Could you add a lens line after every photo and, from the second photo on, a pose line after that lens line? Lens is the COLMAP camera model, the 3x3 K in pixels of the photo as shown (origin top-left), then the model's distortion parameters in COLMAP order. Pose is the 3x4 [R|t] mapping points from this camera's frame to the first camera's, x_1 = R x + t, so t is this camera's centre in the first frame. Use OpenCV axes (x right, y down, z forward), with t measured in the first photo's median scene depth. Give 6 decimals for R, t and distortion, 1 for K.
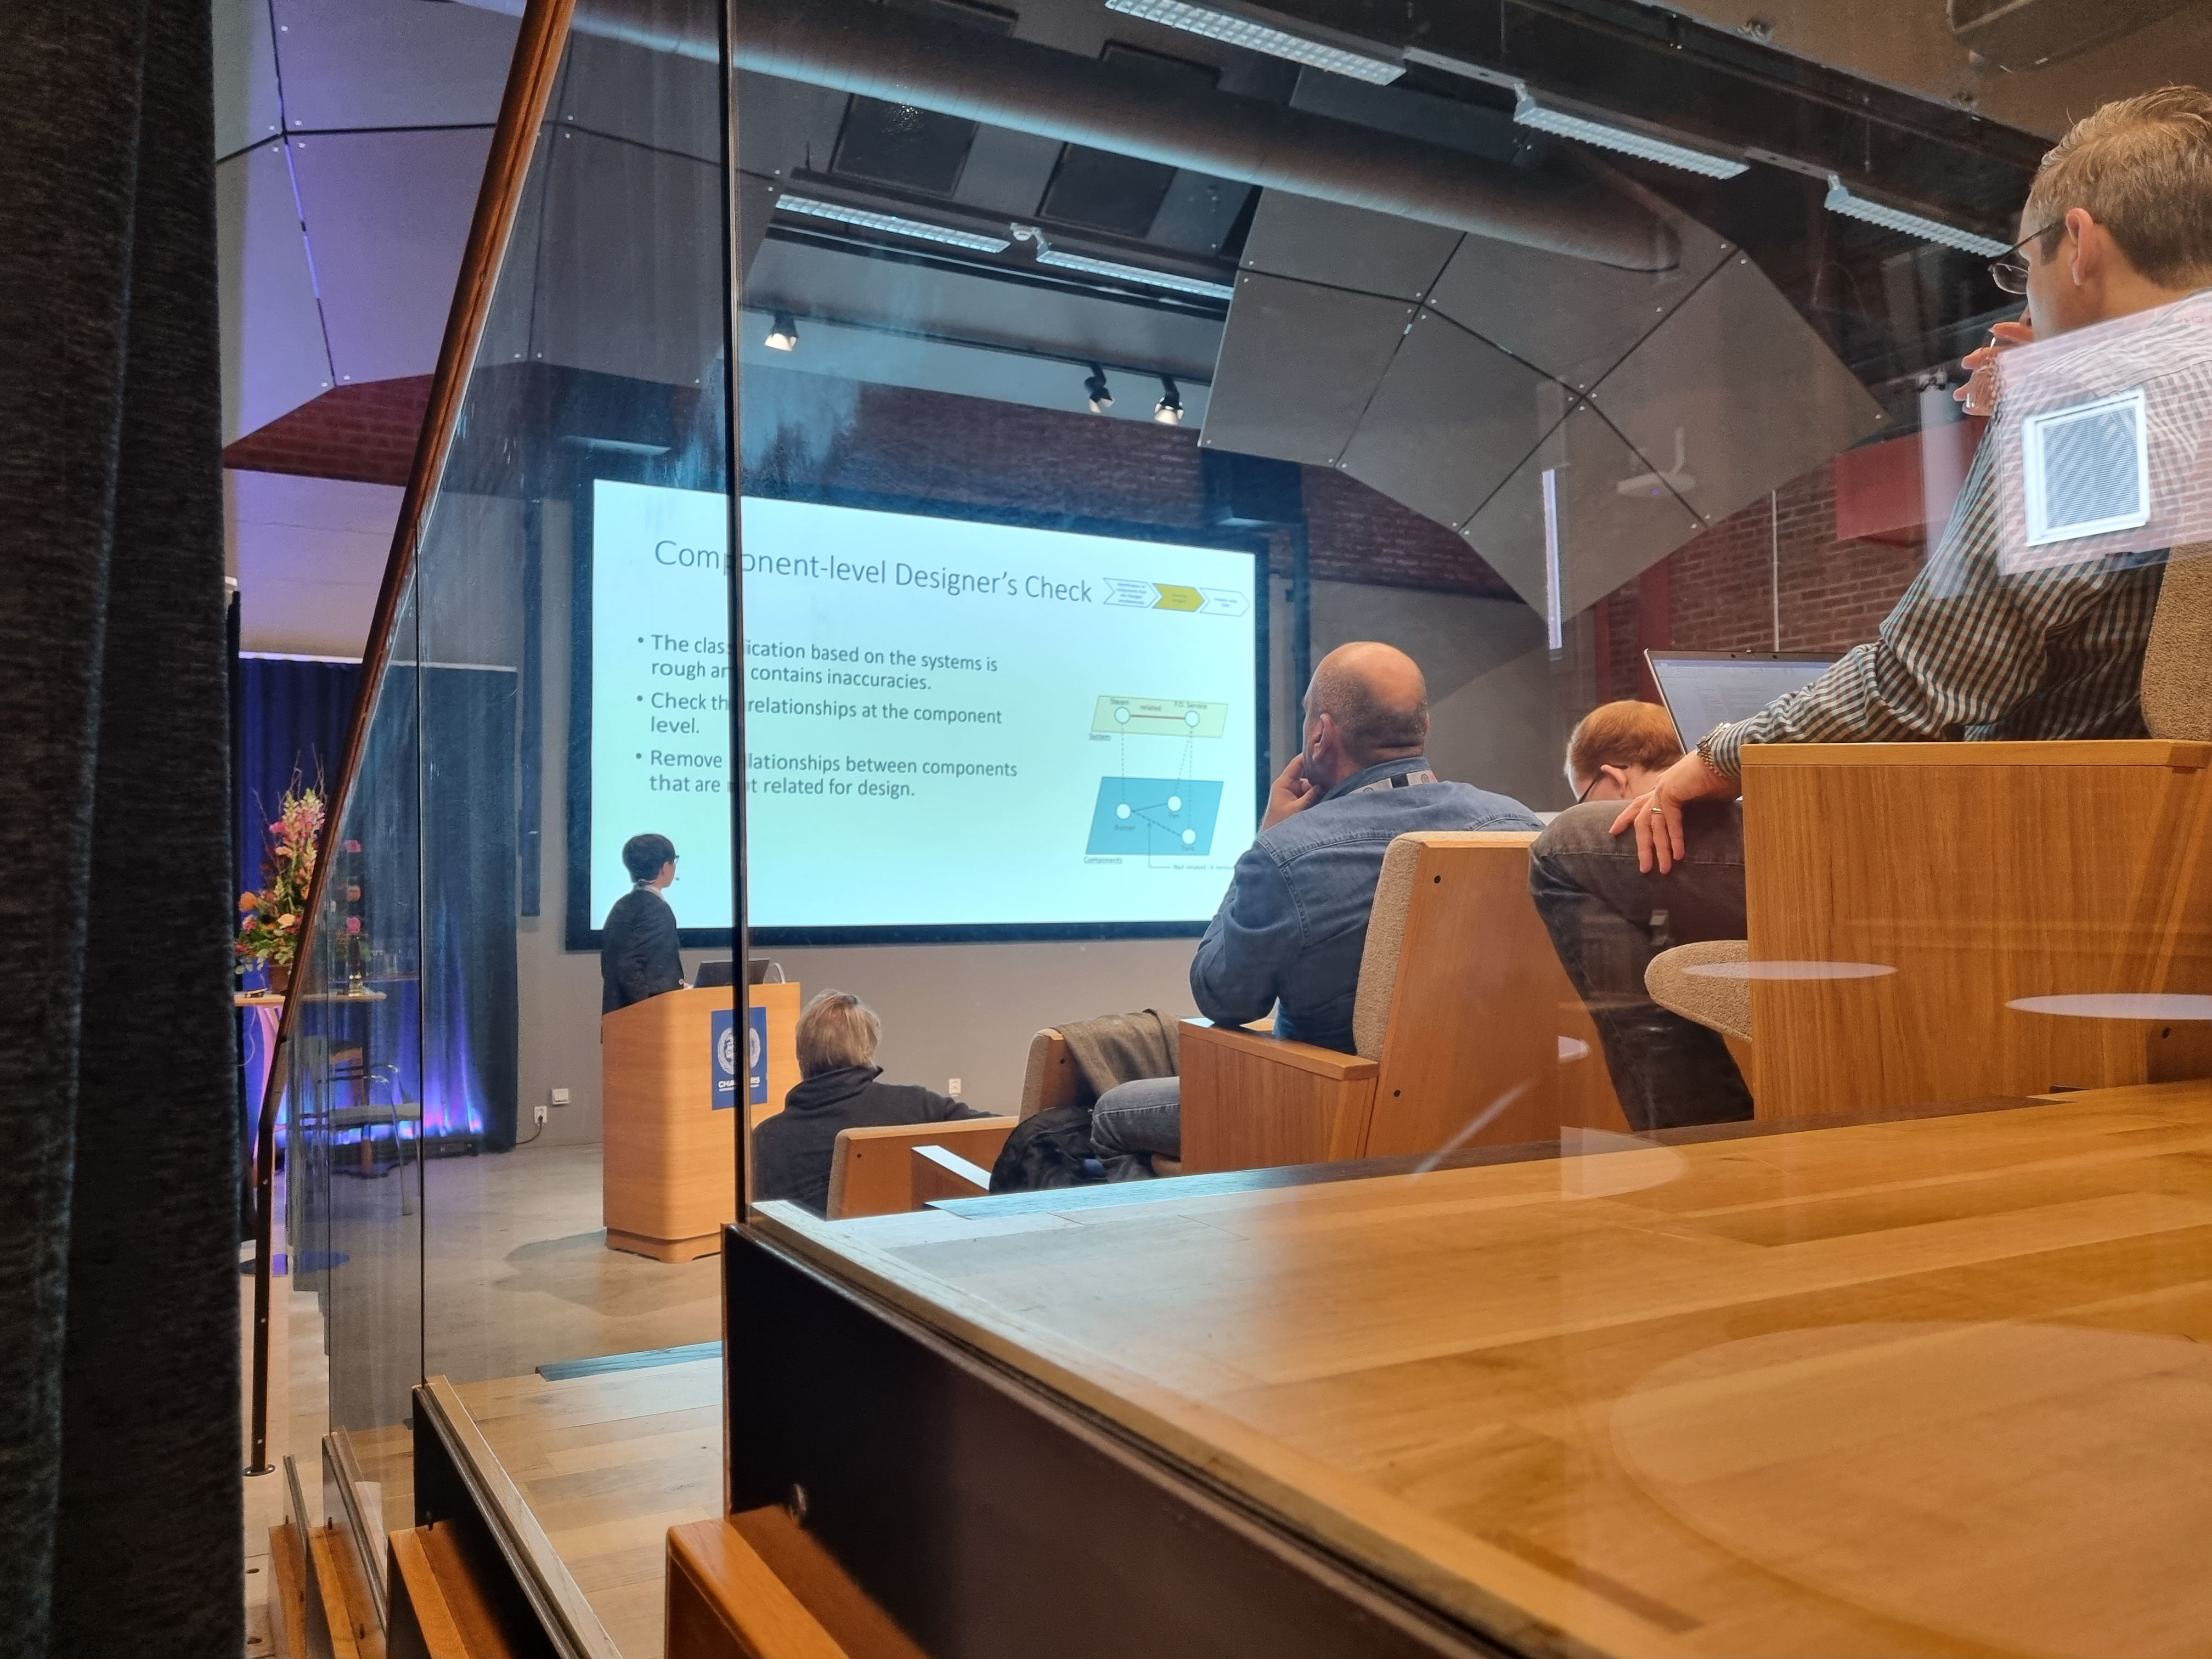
lens RADIAL K [[1698.5, 0, 1106.0], [0, 1698.5, 829.5], [0, 0, 1]] dist [0.002961, -0.005200]
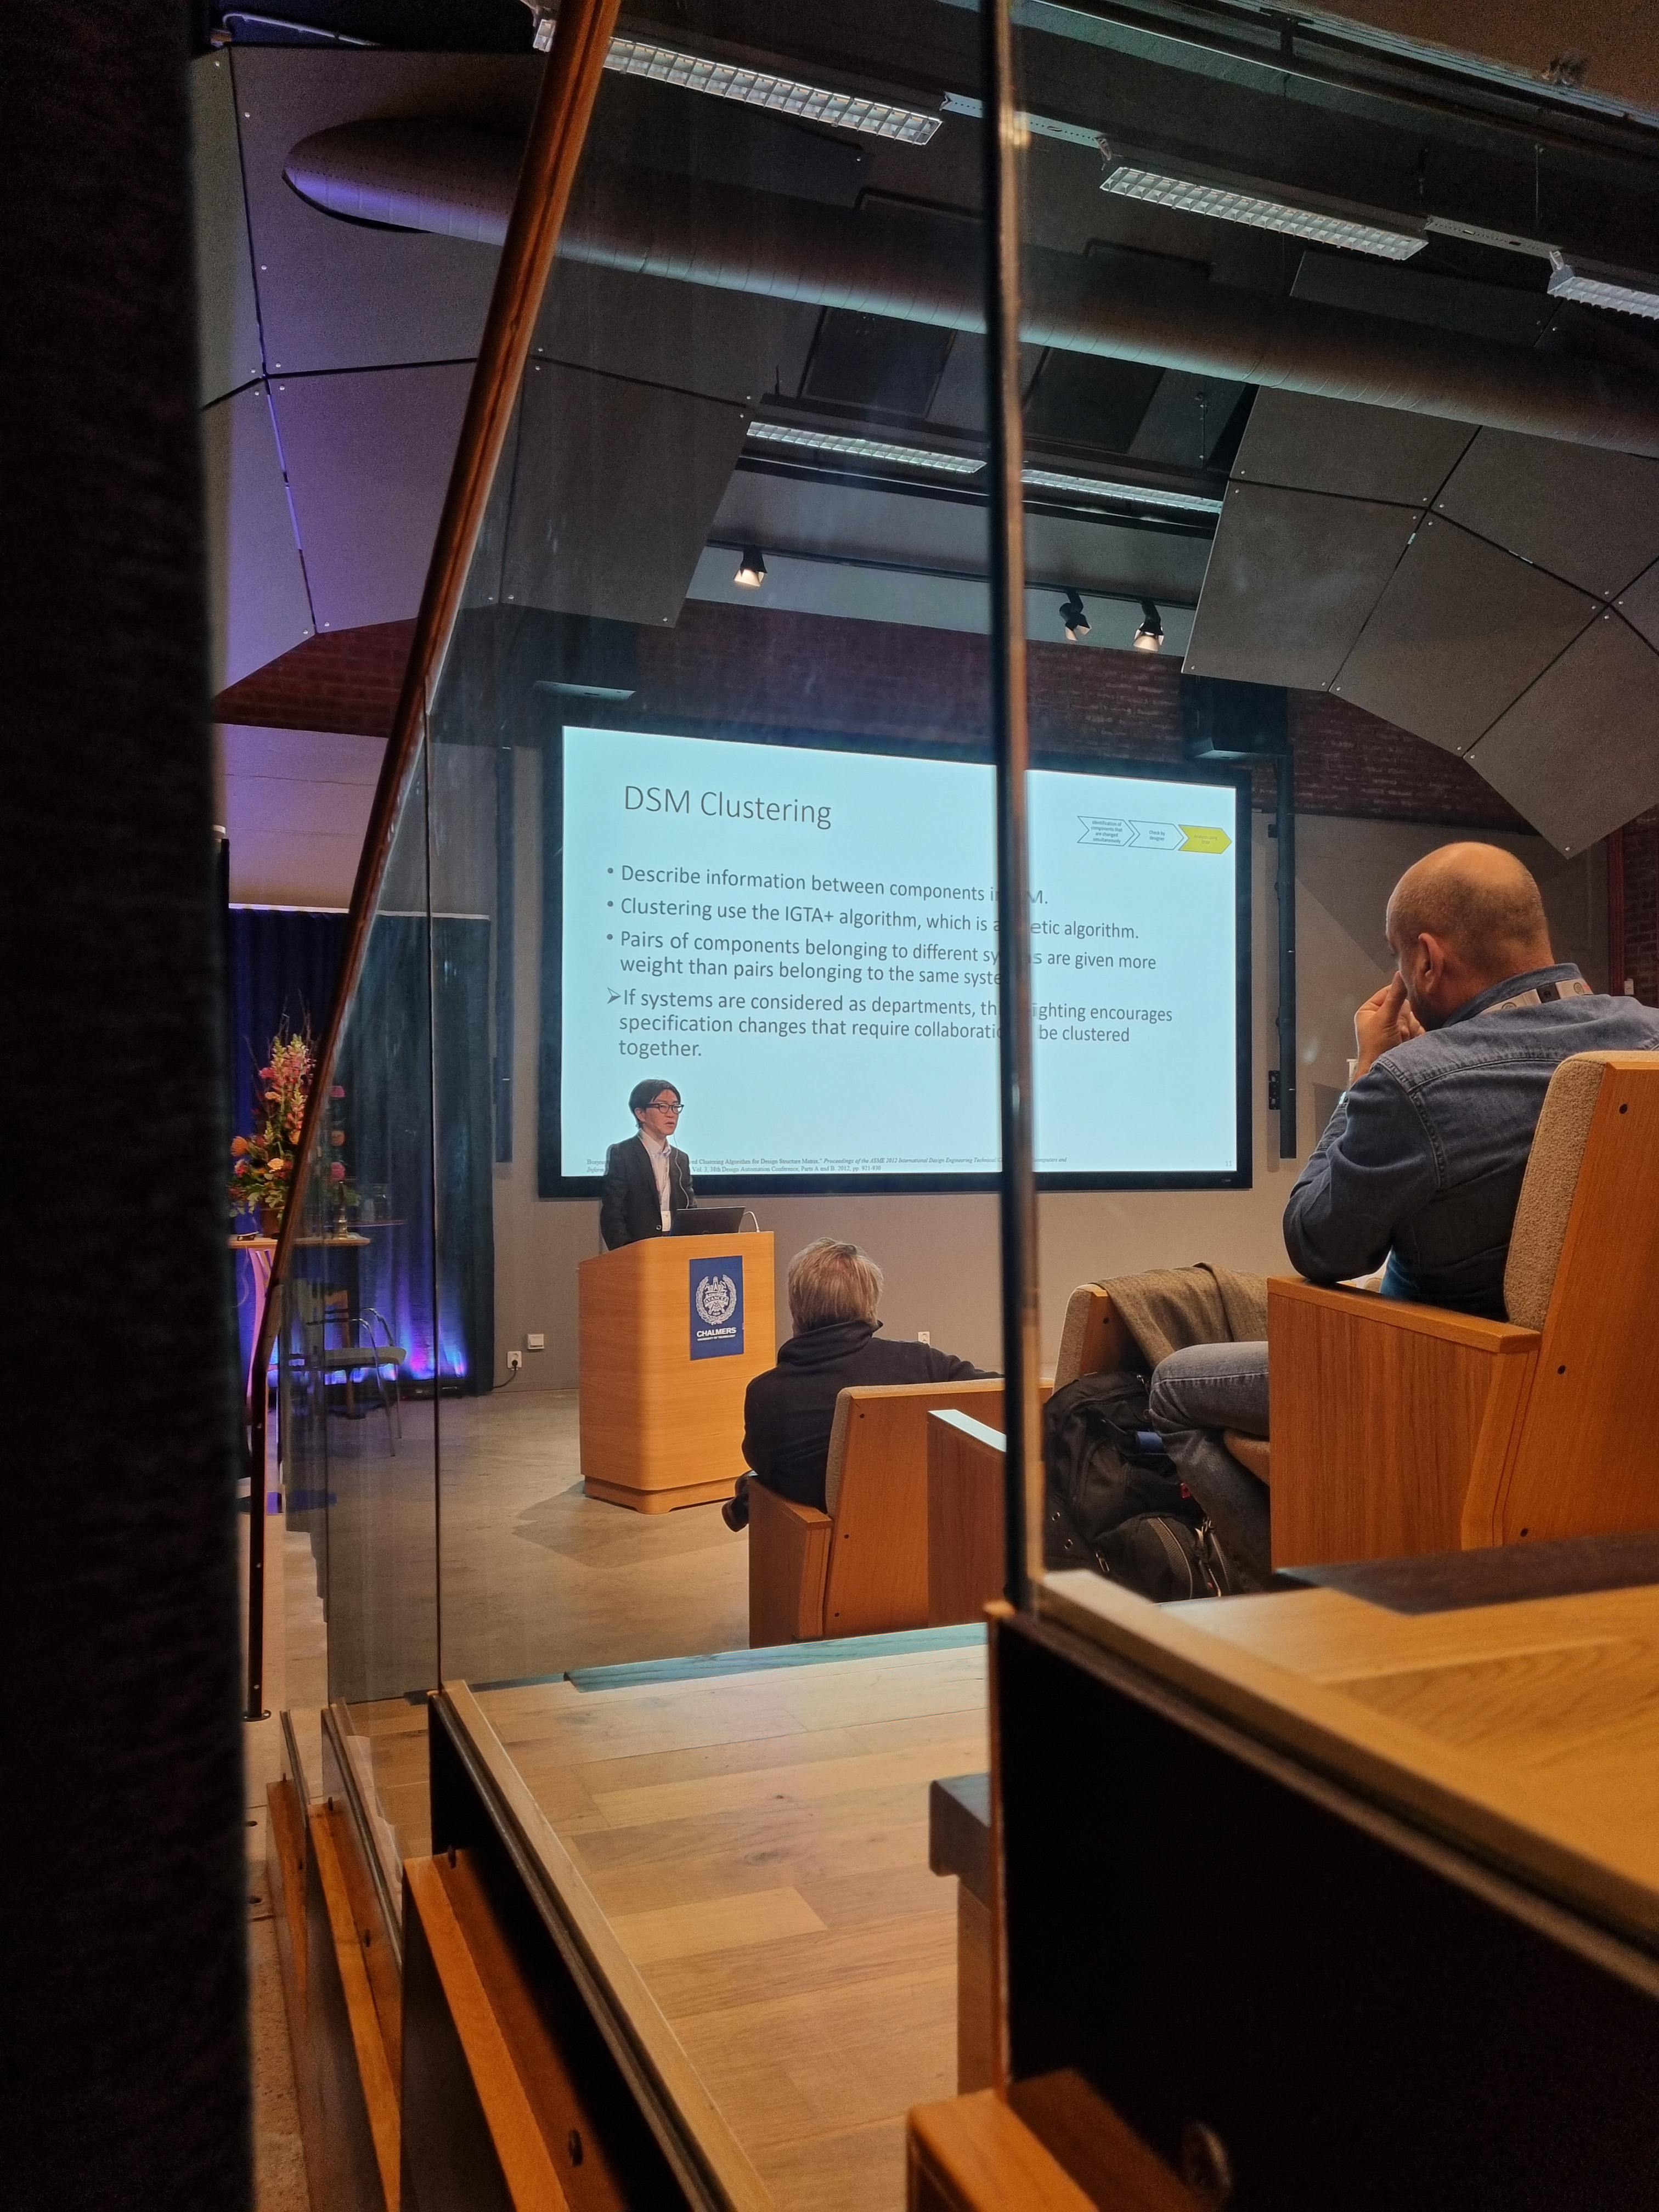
lens RADIAL K [[1690.7, 0, 828.3], [0, 1690.7, 1127.4], [0, 0, 1]] dist [0.006216, -0.005668]
pose [[0.991260, 0.002403, -0.131900, -0.022368], [0.001056, 0.999657, 0.026151, 0.004924], [0.131918, -0.026062, 0.990918, 0.043603]]
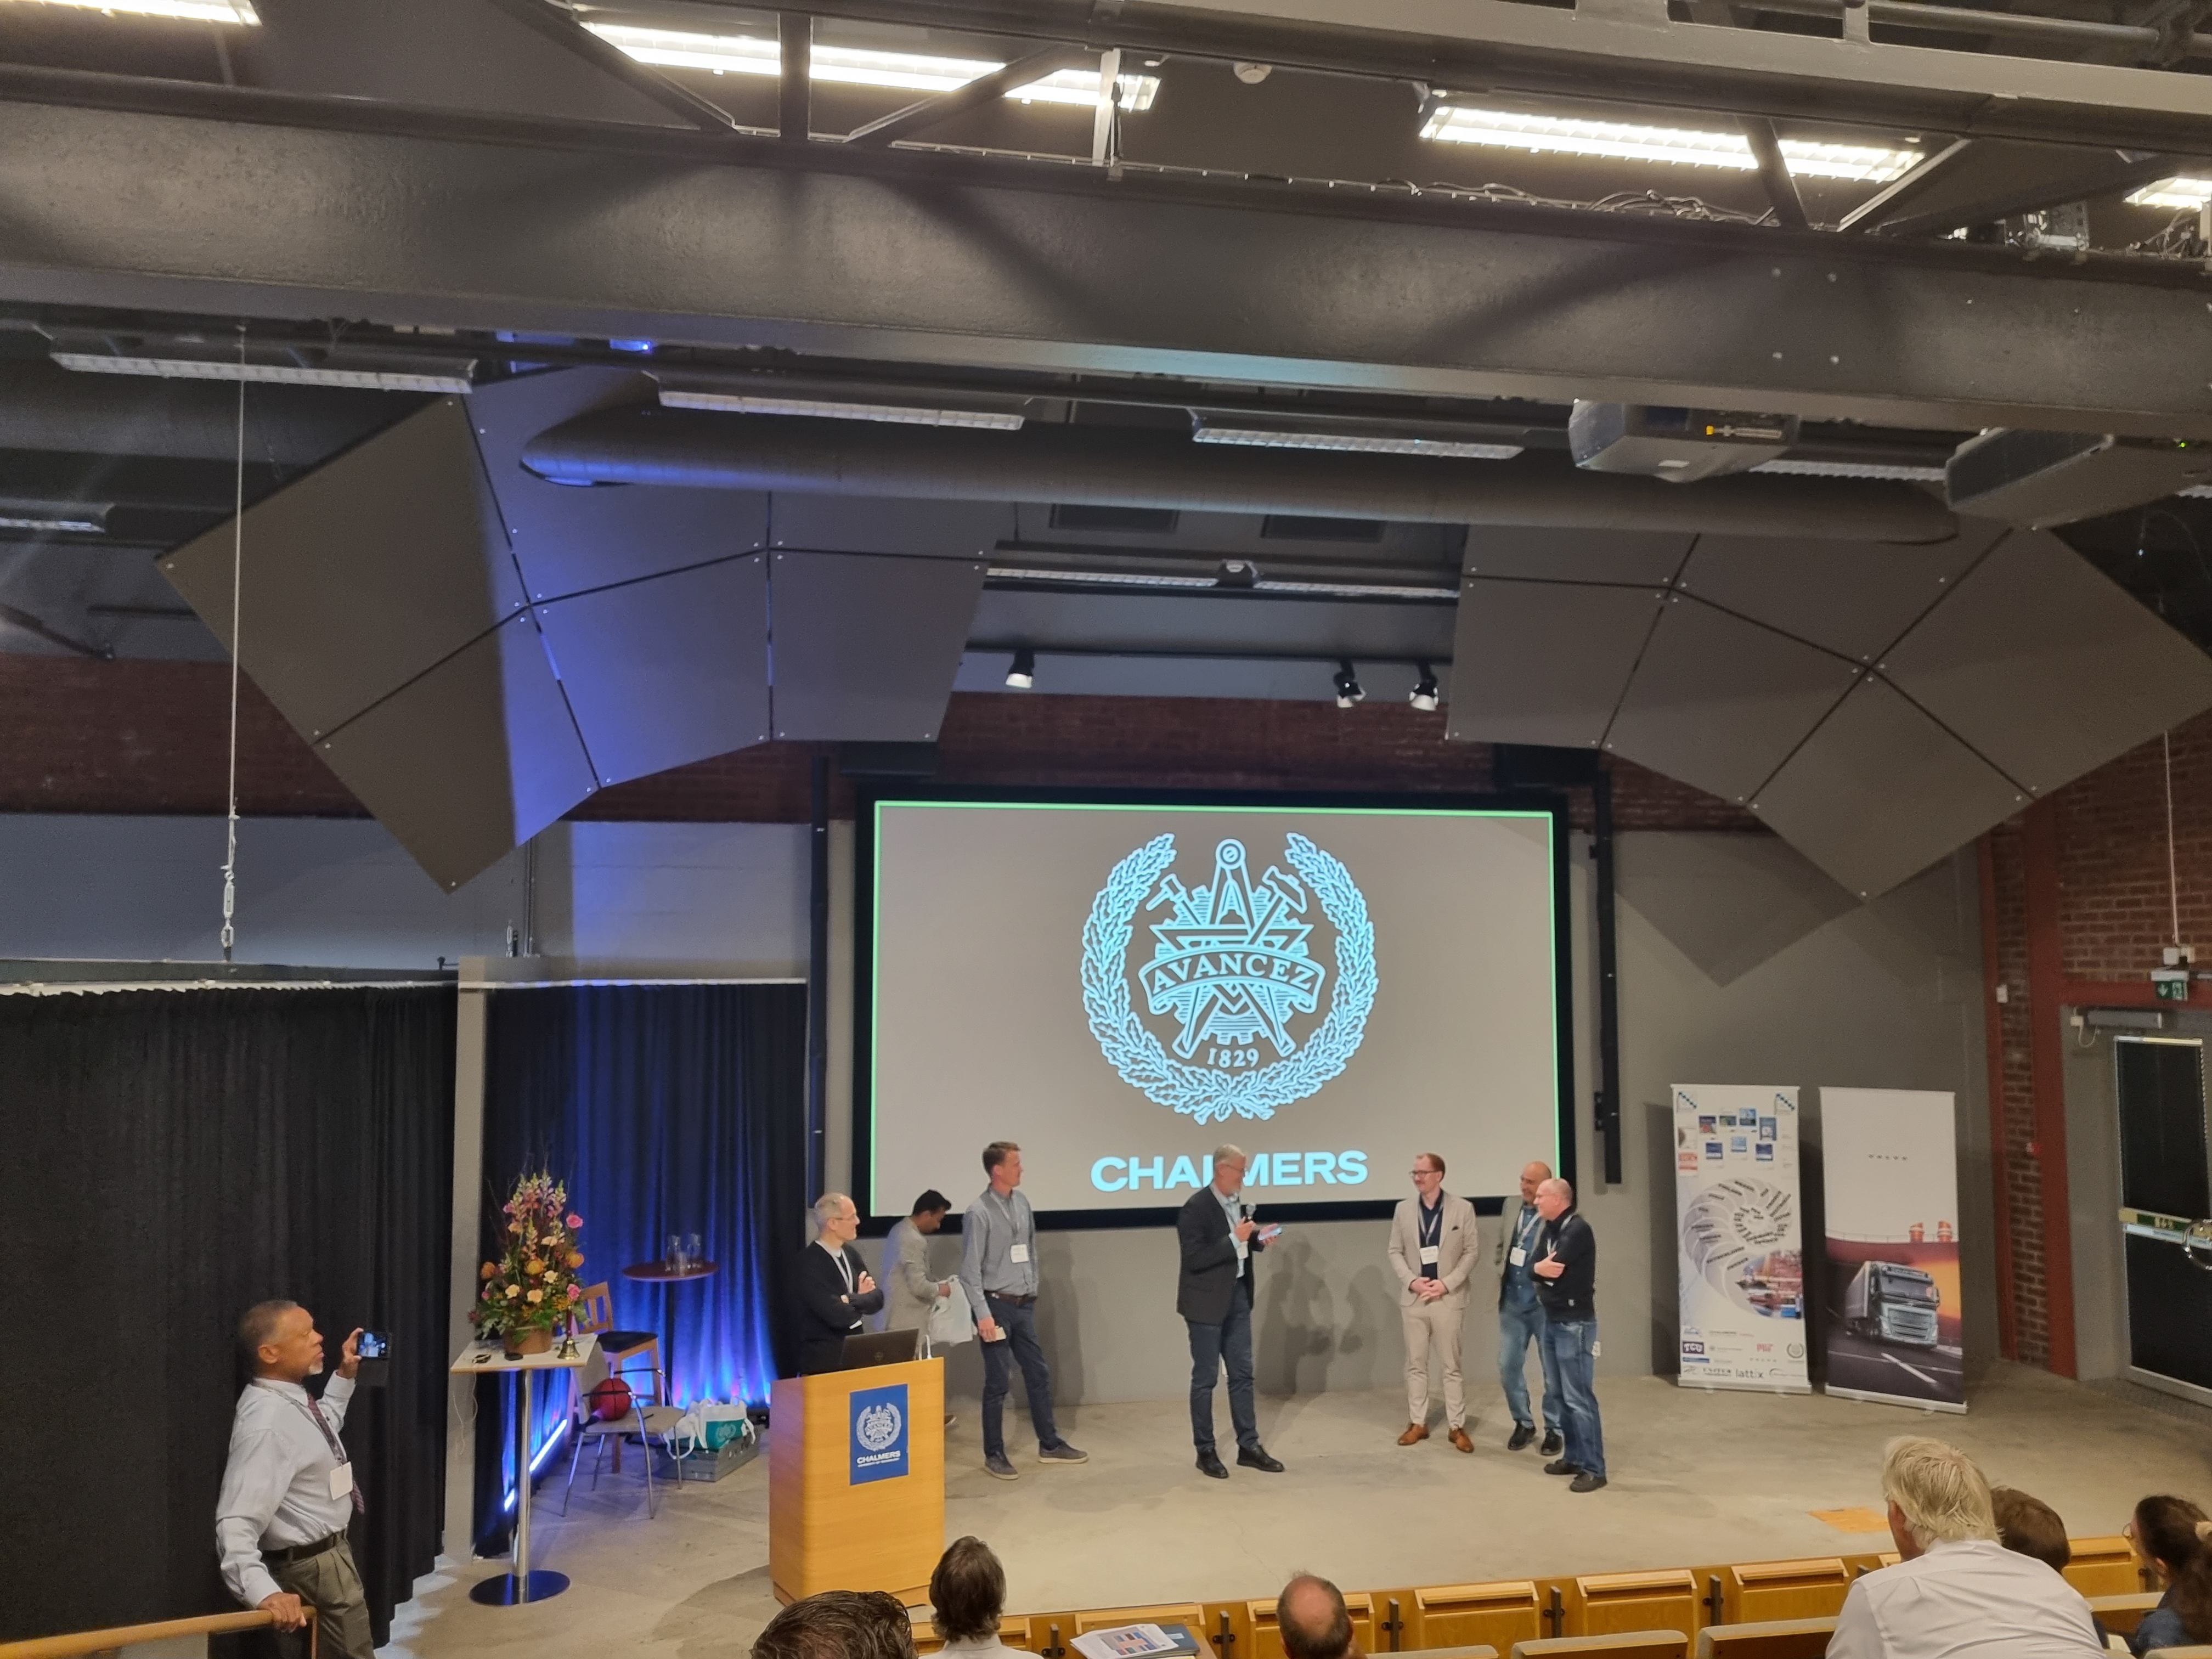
lens RADIAL K [[1690.7, 0, 1113.9], [0, 1690.7, 849.1], [0, 0, 1]] dist [0.006216, -0.005668]
pose [[0.951716, -0.021271, -0.306243, 0.241642], [0.009876, 0.999202, -0.038709, -0.178358], [0.306822, 0.033815, 0.951166, 0.013202]]
